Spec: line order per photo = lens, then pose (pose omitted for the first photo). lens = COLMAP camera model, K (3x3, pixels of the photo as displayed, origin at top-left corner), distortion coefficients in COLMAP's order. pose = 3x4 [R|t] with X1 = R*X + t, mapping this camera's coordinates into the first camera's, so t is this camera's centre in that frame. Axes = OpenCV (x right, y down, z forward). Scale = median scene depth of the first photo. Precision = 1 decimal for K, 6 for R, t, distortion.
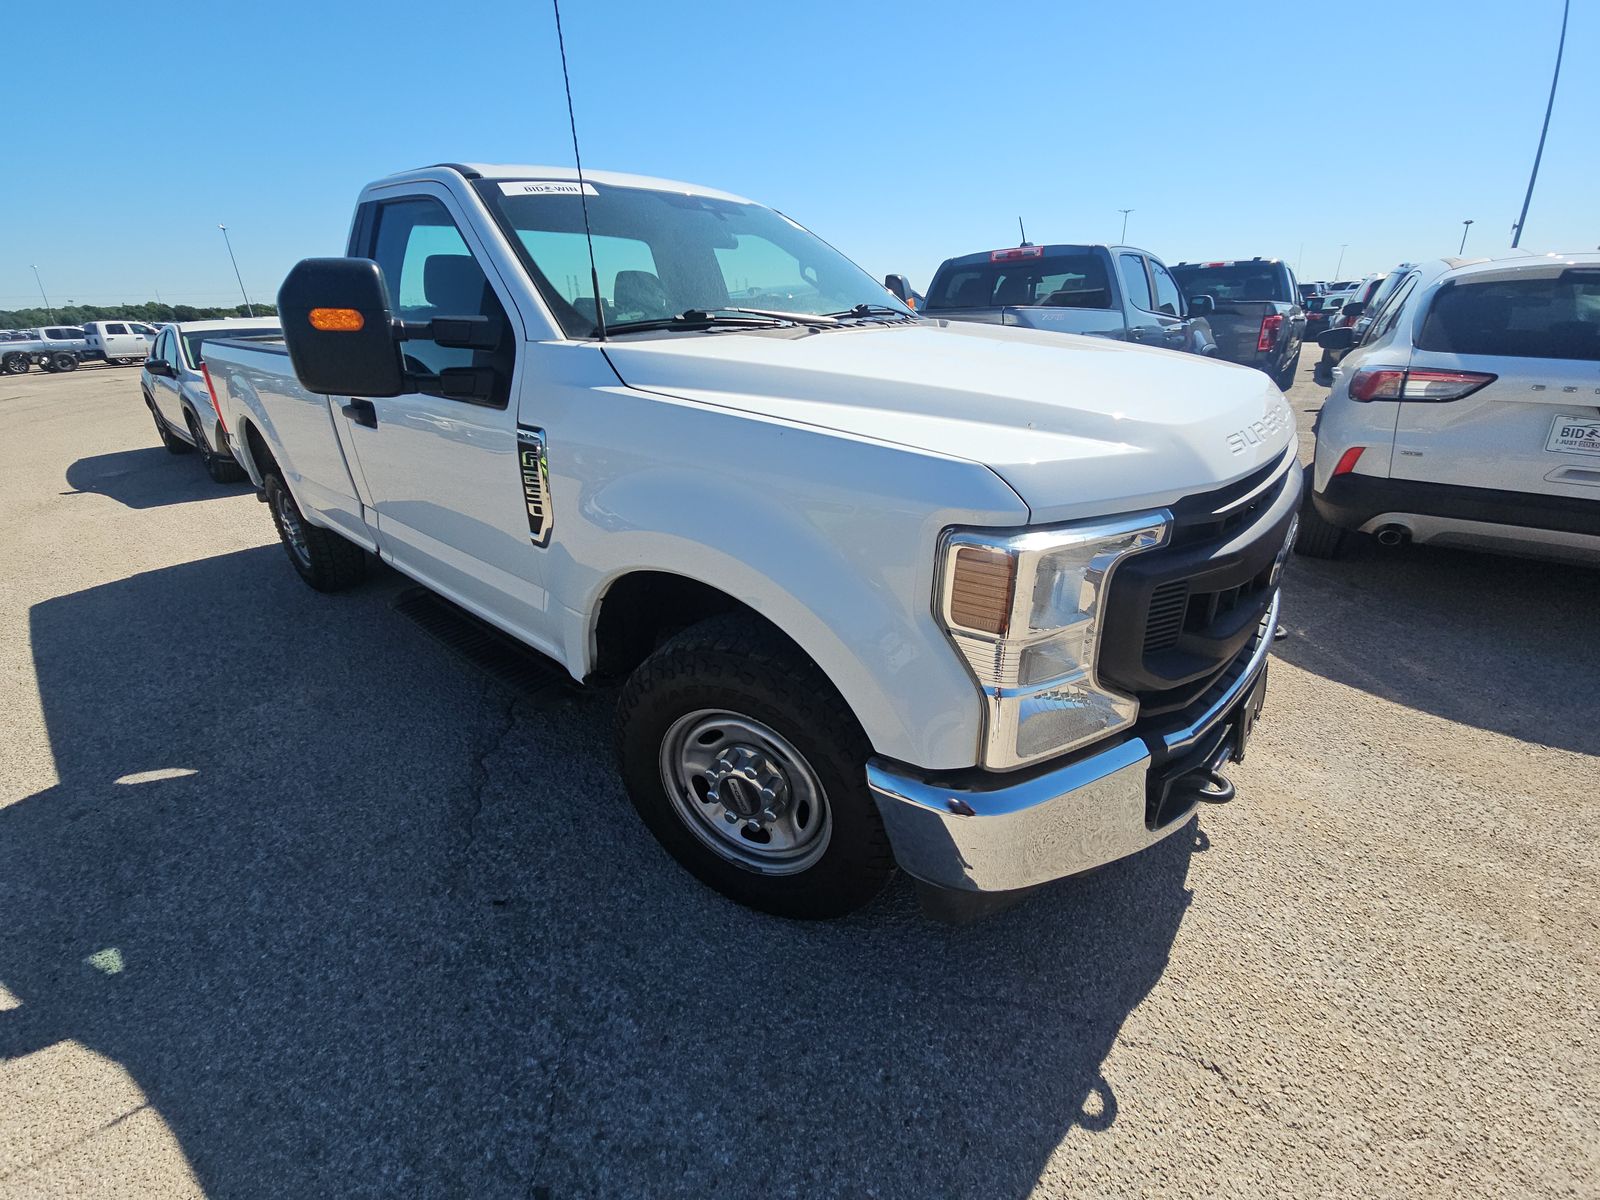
lens RADIAL K [[642.5, 0, 803.0], [0, 642.5, 598.8], [0, 0, 1]] dist [-0.007166, -0.001430]
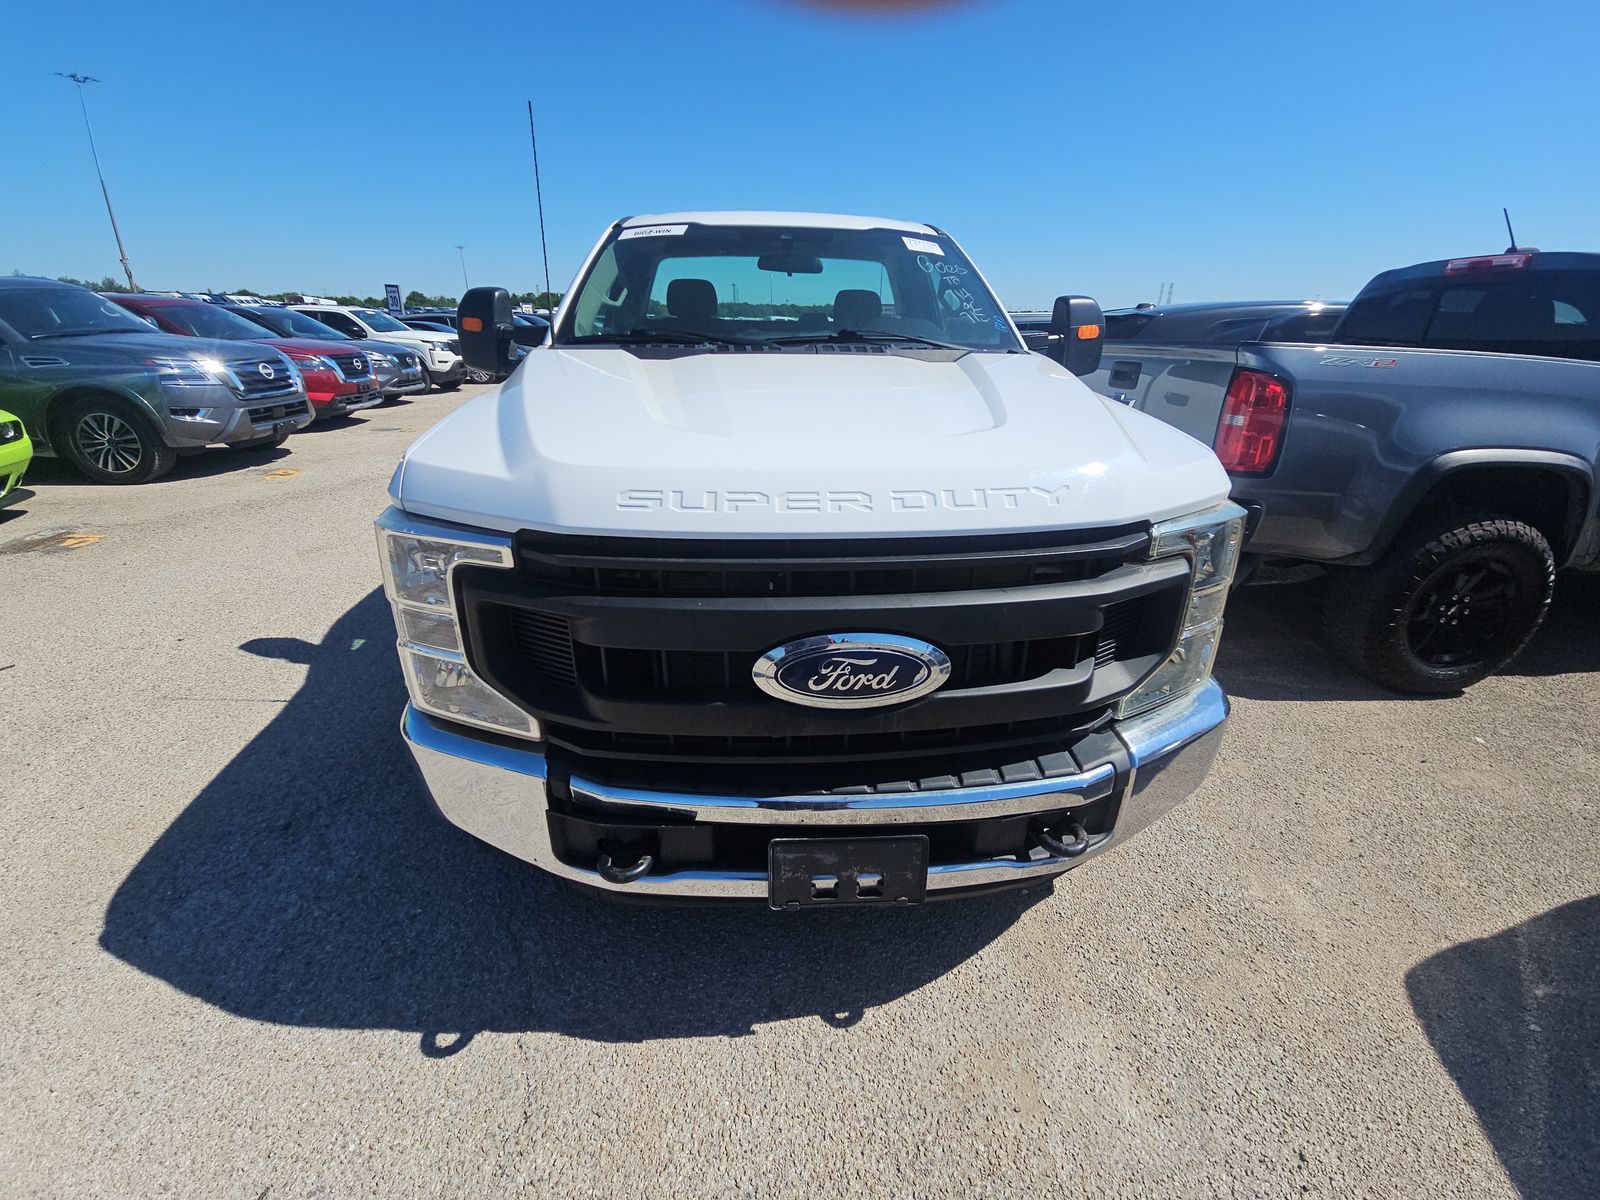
lens RADIAL K [[642.5, 0, 798.1], [0, 642.5, 596.8], [0, 0, 1]] dist [-0.007166, -0.001430]
pose [[0.705617, 0.309464, -0.637445, 1.228908], [-0.318398, 0.942132, 0.104932, -0.232626], [0.633030, 0.128919, 0.763317, 0.389350]]
